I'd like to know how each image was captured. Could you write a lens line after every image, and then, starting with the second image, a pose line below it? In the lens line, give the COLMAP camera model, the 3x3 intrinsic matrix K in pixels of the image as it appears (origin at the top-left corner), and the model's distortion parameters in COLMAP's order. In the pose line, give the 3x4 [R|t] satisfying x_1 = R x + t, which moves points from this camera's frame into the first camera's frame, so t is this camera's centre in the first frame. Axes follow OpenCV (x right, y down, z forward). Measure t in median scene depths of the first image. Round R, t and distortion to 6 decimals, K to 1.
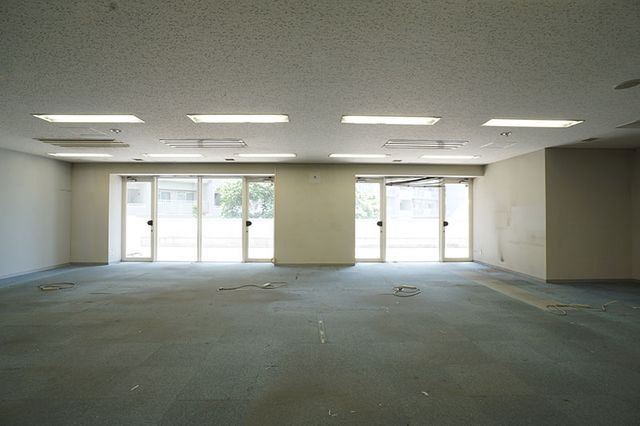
lens RADIAL K [[339.4, 0, 320.0], [0, 339.4, 213.0], [0, 0, 1]] dist [-0.004895, -0.000263]
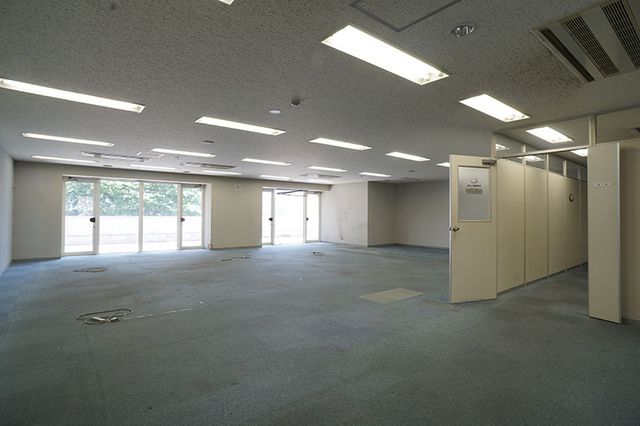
lens RADIAL K [[339.4, 0, 320.0], [0, 339.4, 213.0], [0, 0, 1]] dist [-0.004895, -0.000263]
pose [[0.801515, 0.004245, 0.597960, -0.567176], [-0.008615, 0.999953, 0.004448, -0.005042], [-0.597913, -0.008716, 0.801514, -0.340662]]
